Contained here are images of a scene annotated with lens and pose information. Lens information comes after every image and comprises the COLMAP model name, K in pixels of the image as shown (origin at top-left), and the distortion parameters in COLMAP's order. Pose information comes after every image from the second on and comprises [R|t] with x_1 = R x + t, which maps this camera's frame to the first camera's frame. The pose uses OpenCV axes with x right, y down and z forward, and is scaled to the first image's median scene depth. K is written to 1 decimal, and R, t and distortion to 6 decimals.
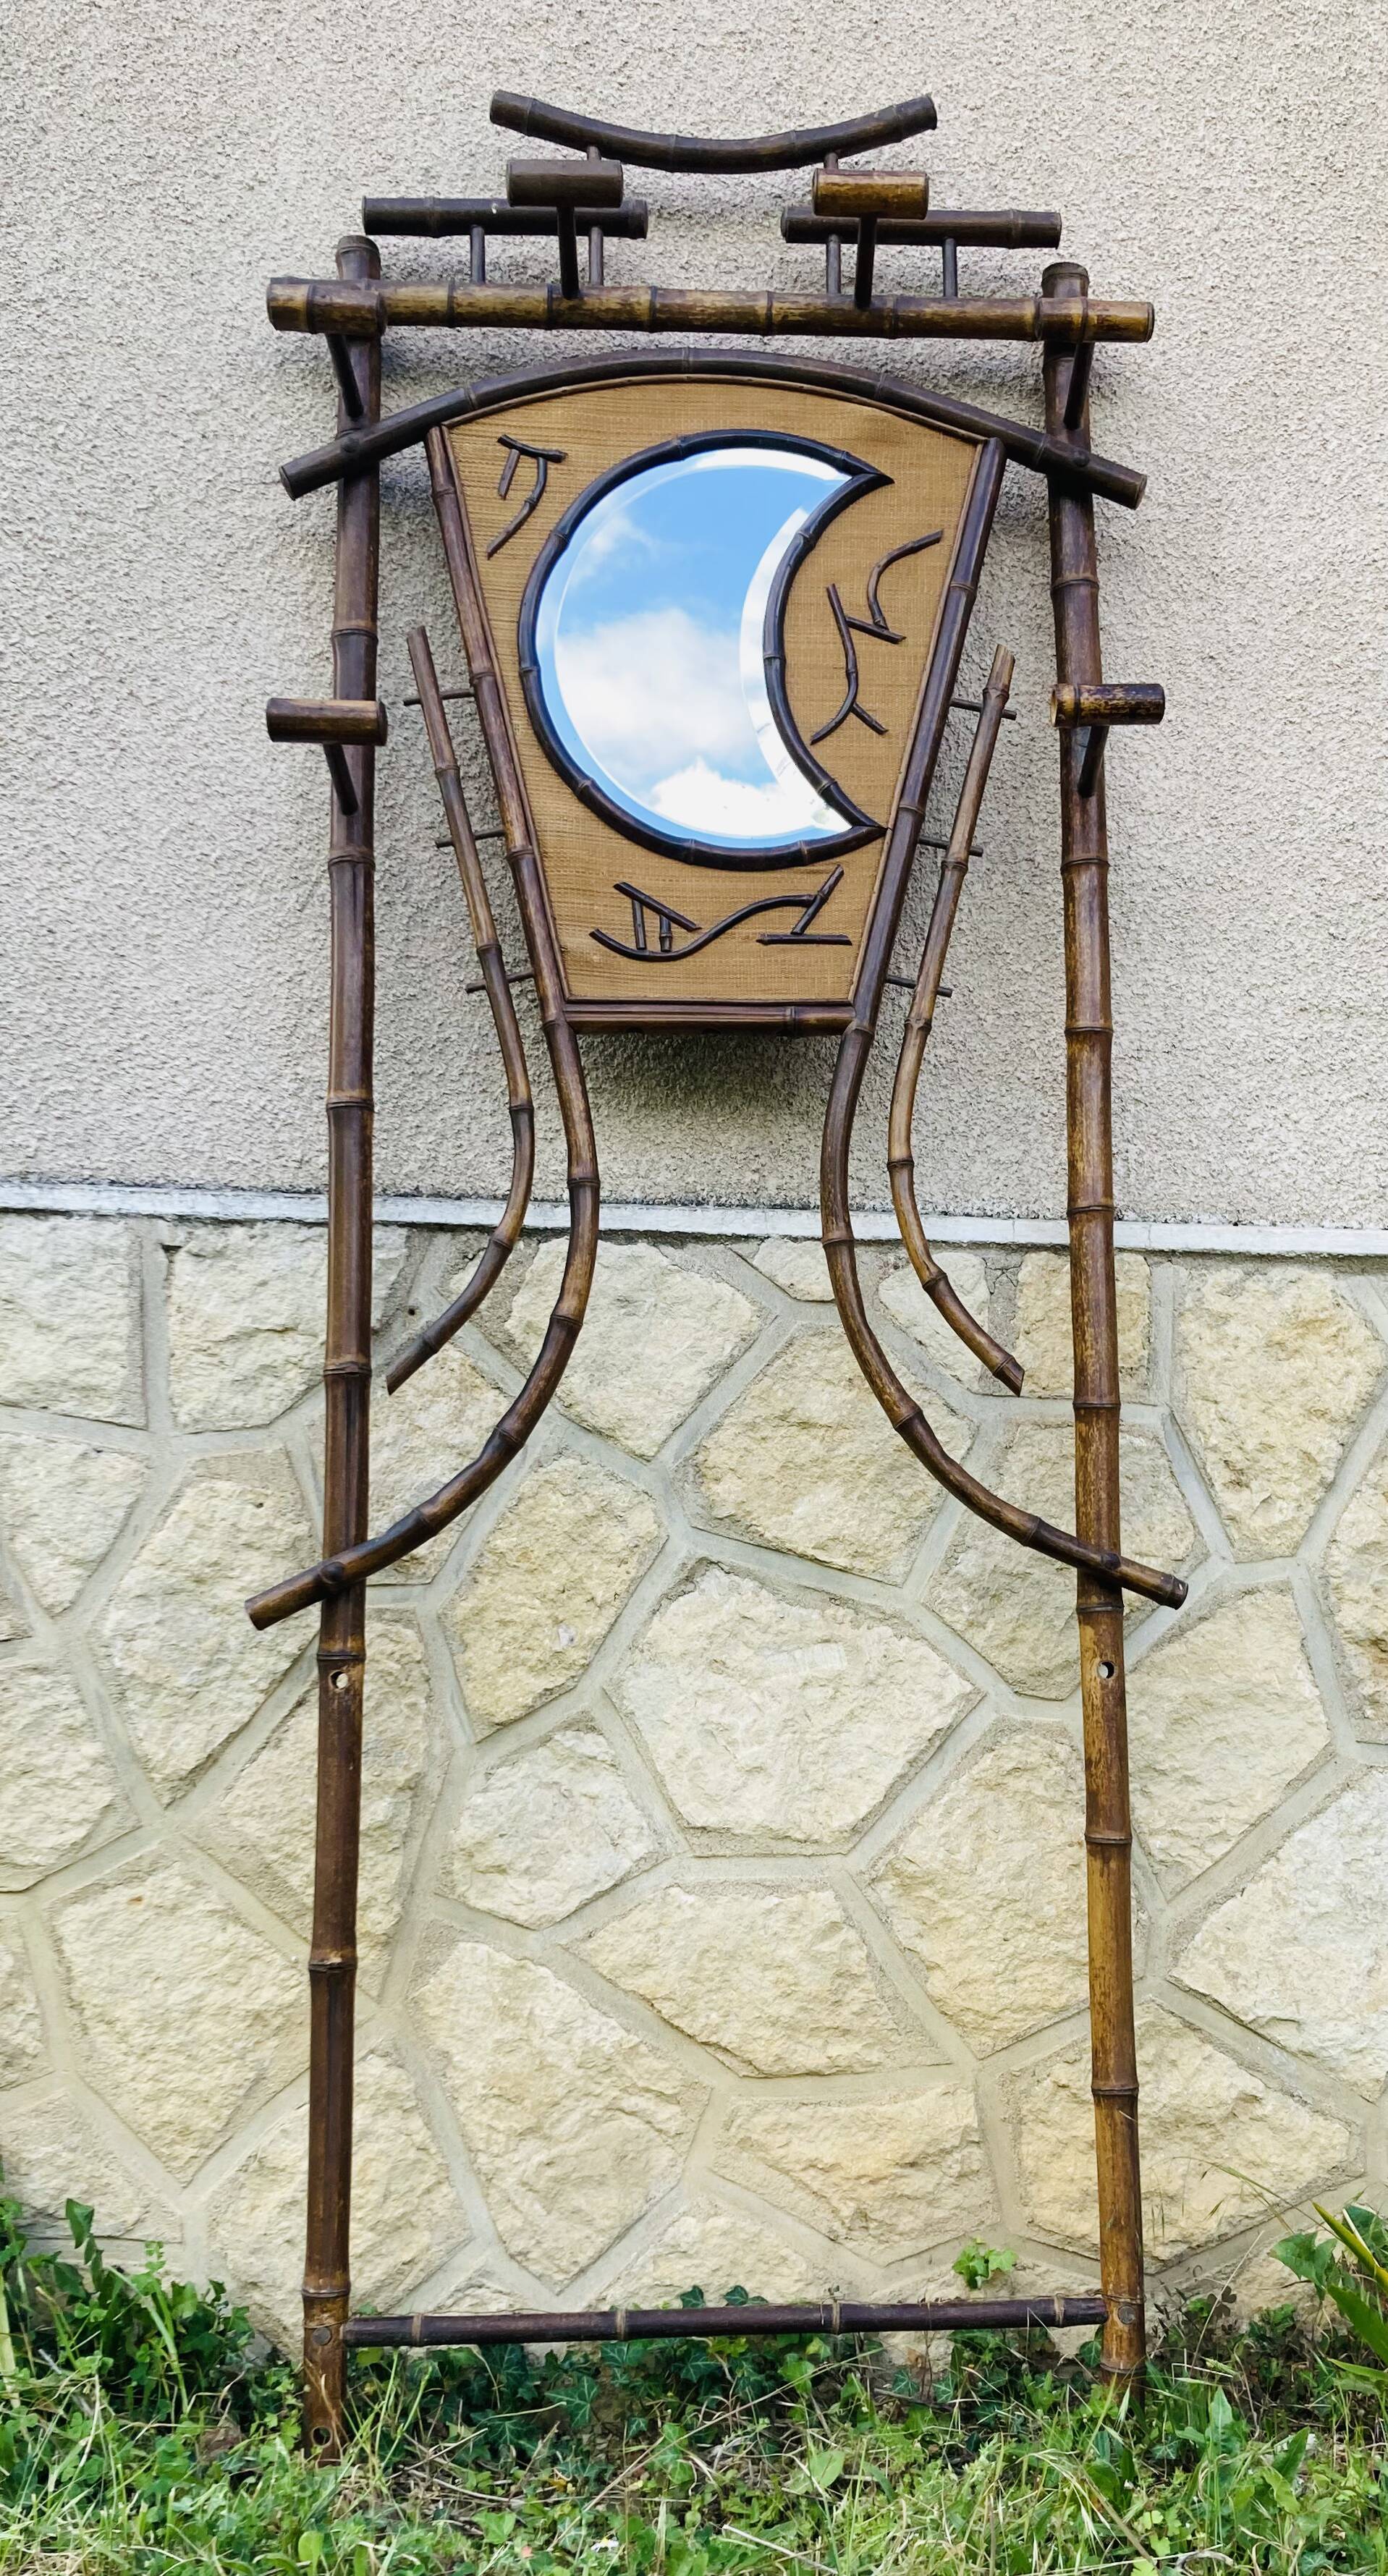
lens RADIAL K [[2396.8, 0, 820.4], [0, 2396.8, 1425.6], [0, 0, 1]] dist [0.027131, 0.000000]
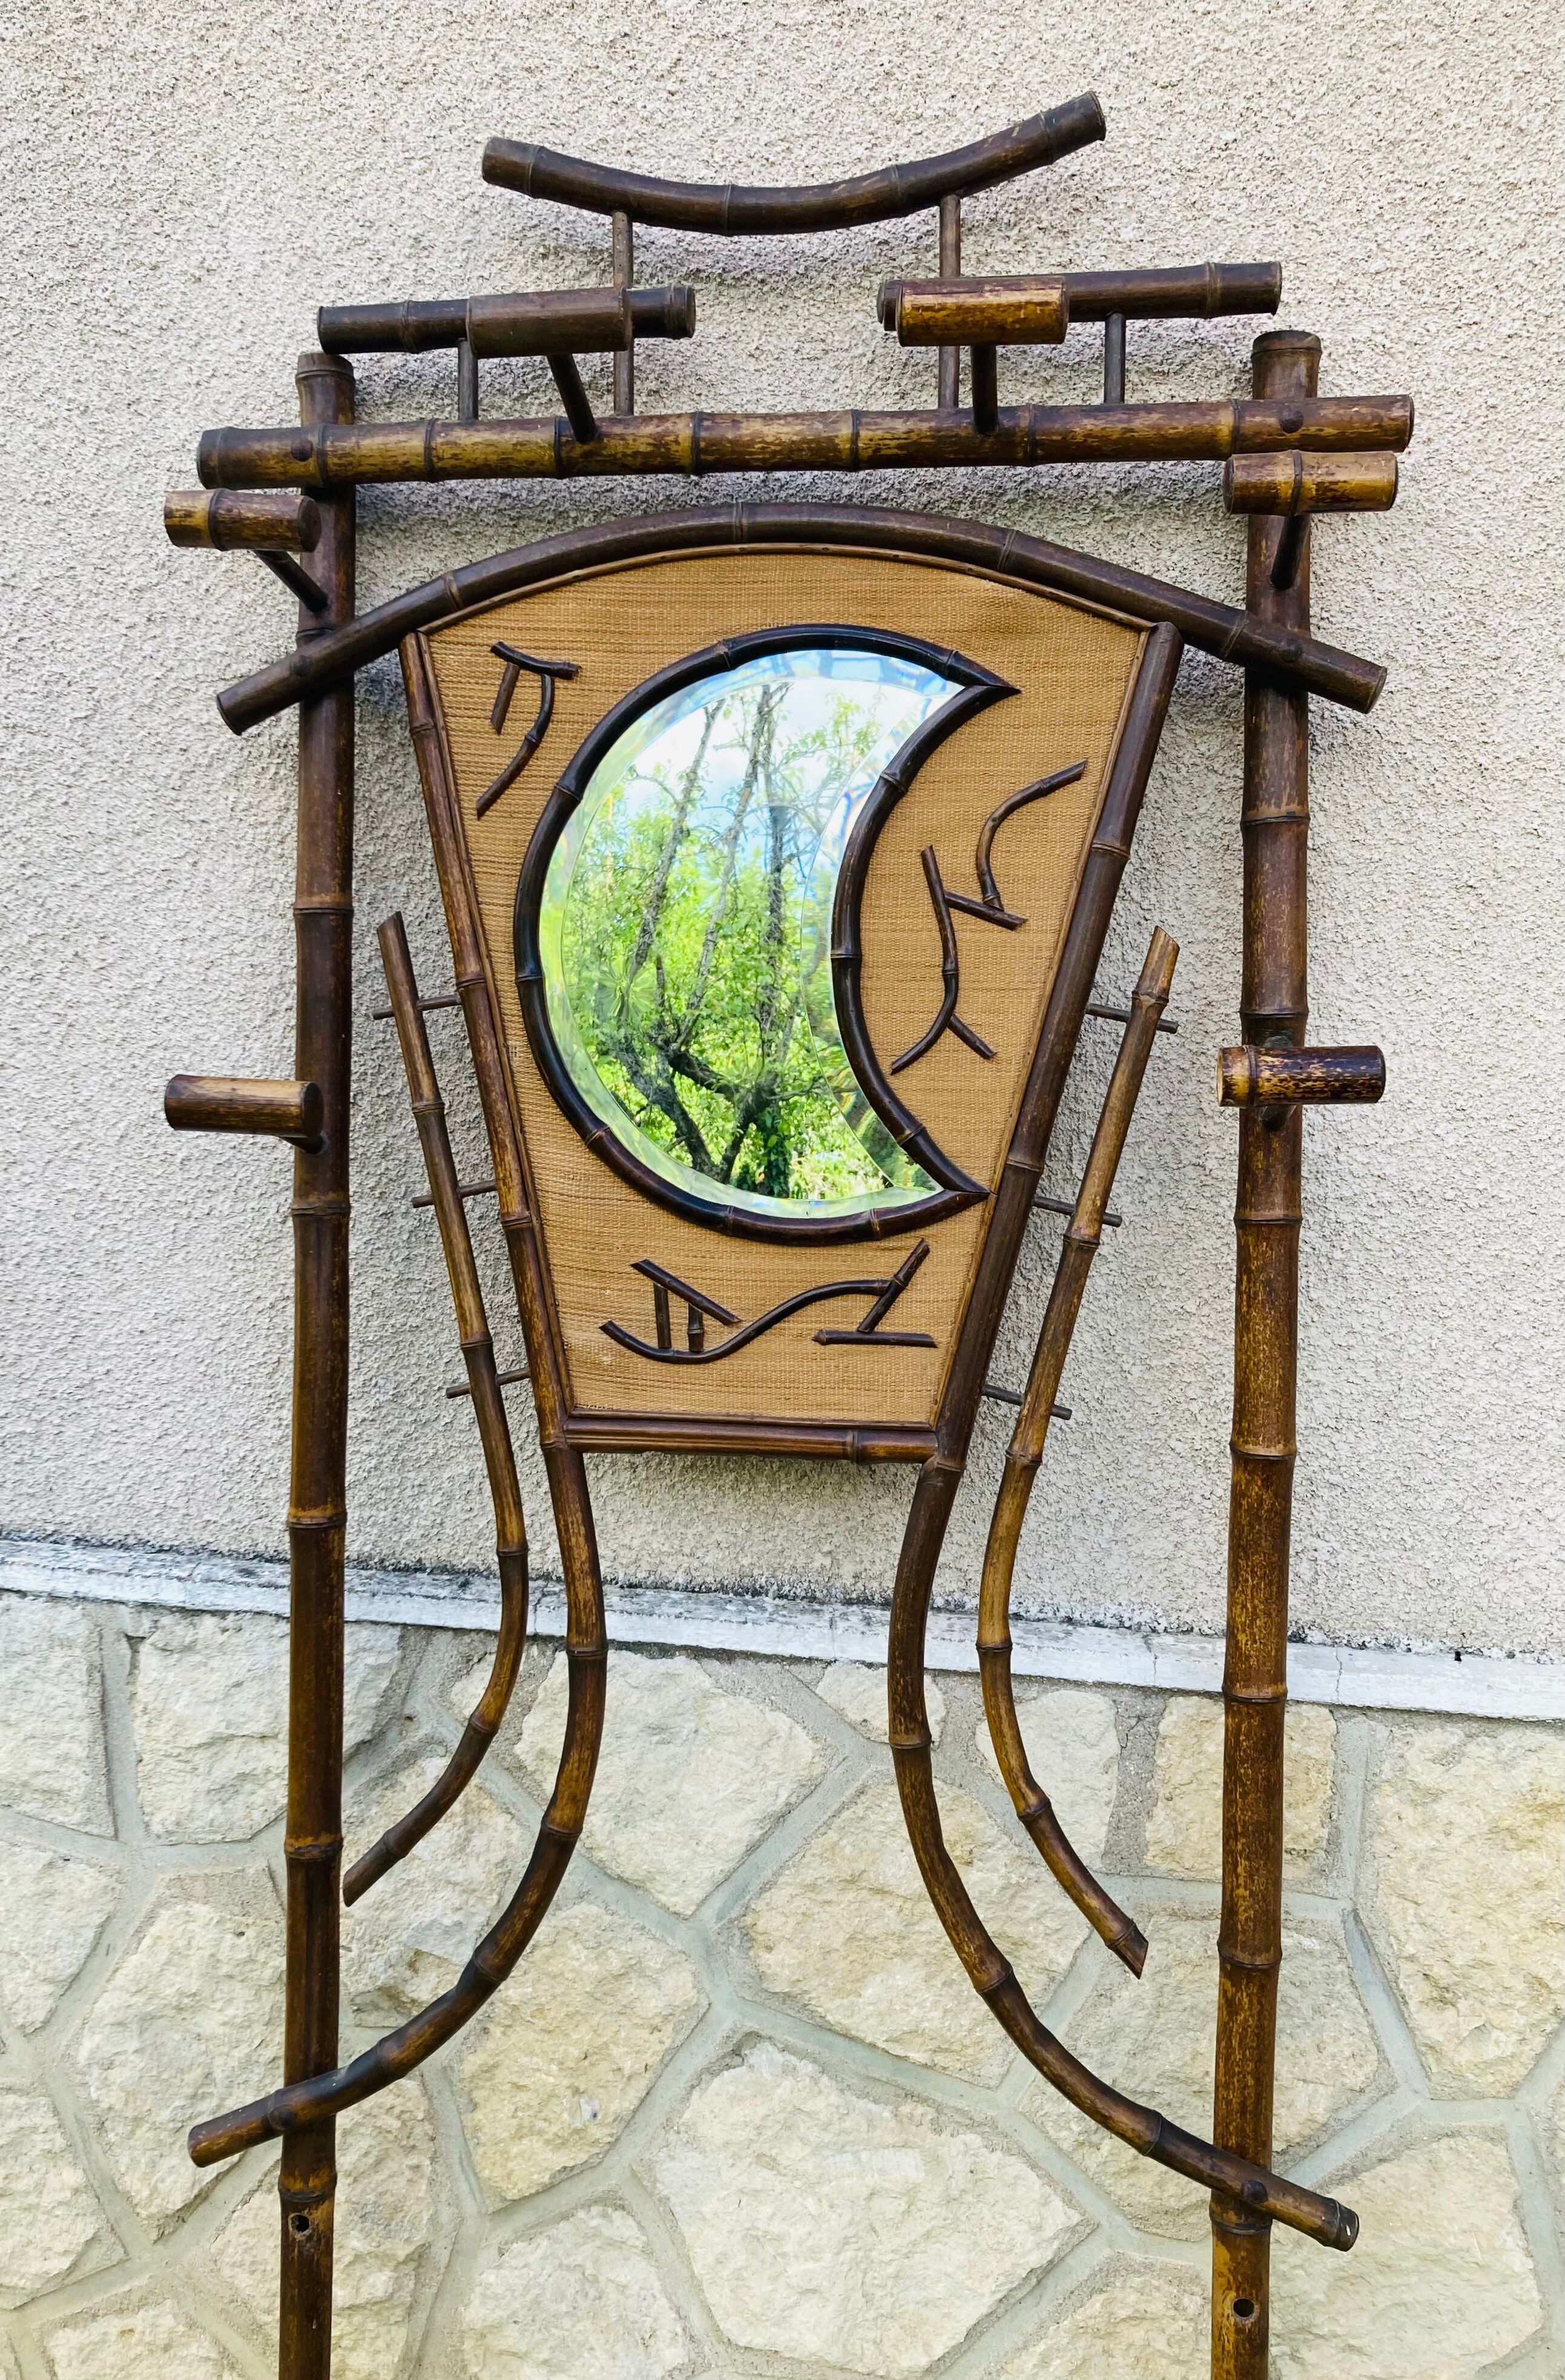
lens RADIAL K [[1979.9, 0, 736.4], [0, 1979.9, 1201.2], [0, 0, 1]] dist [0.027738, -0.013421]
pose [[0.981872, 0.034366, -0.186406, 0.063353], [-0.002491, 0.985682, 0.168596, -0.341899], [0.189531, -0.165075, 0.967899, 0.383051]]
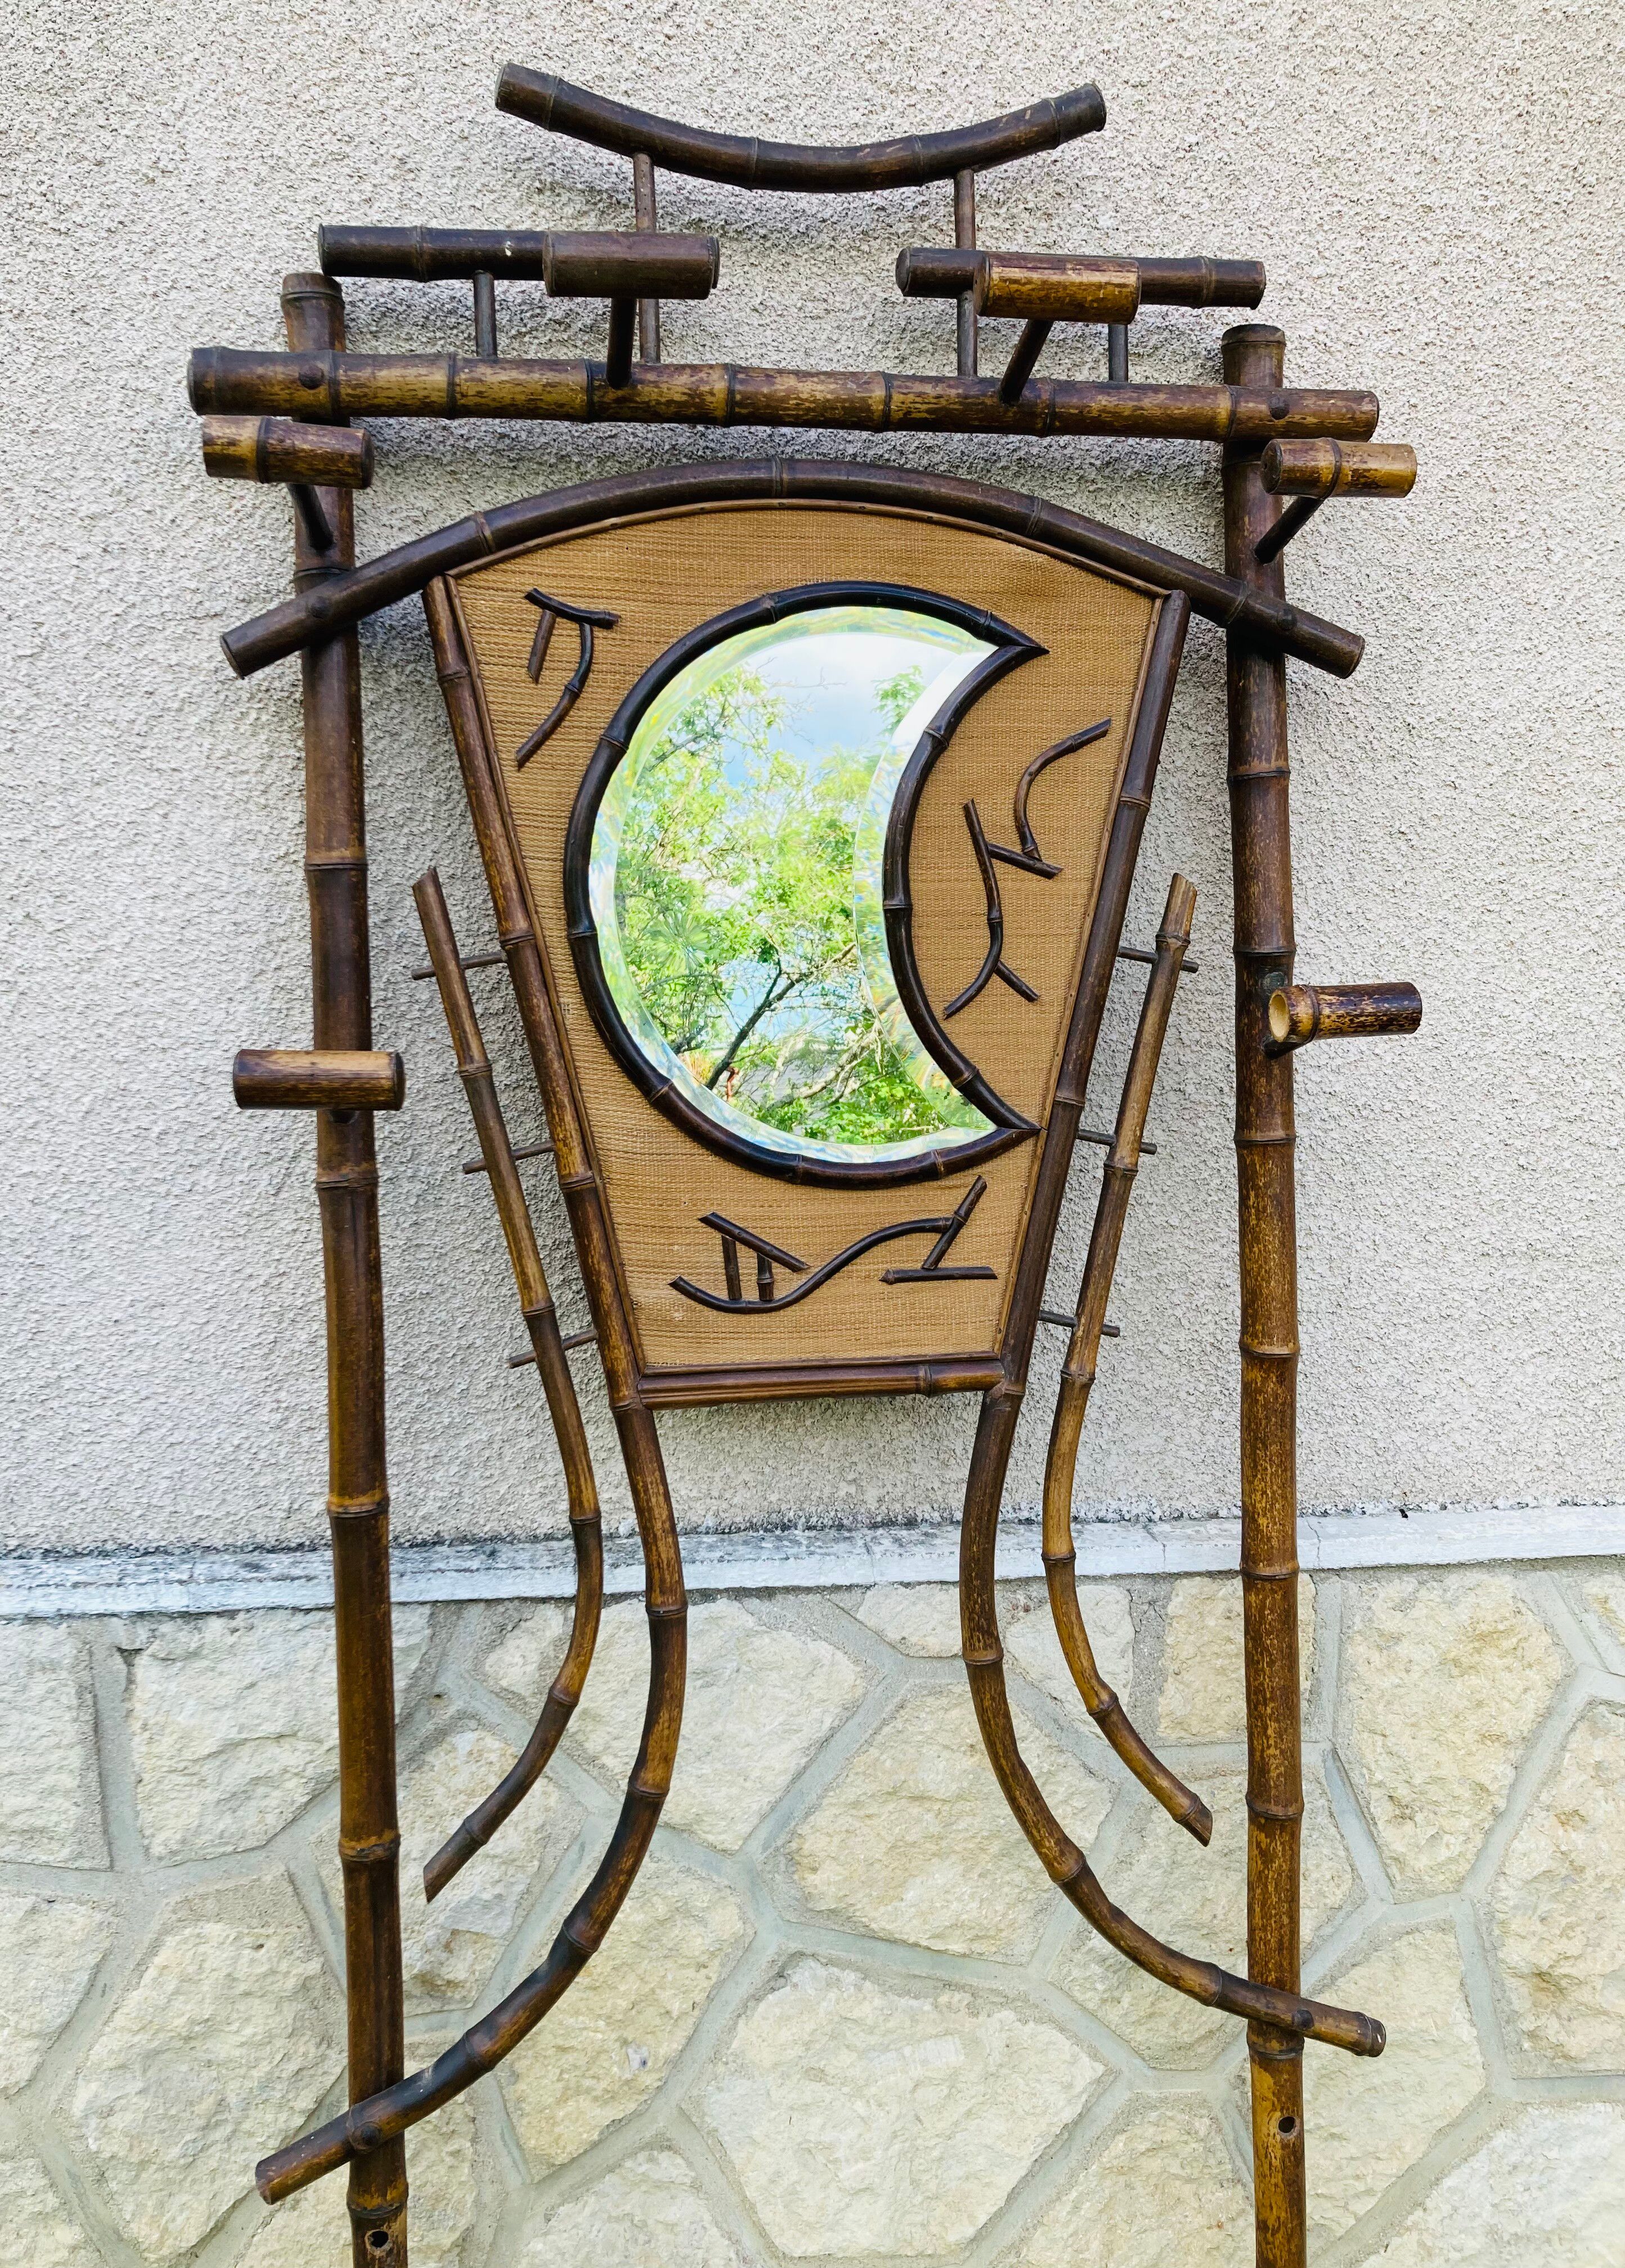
lens RADIAL K [[1852.8, 0, 804.1], [0, 1852.8, 1123.2], [0, 0, 1]] dist [0.018245, 0.006858]
pose [[0.994702, -0.015782, 0.101579, -0.108737], [-0.002863, 0.983509, 0.180834, -0.351823], [-0.102758, -0.180167, 0.978254, 0.408894]]
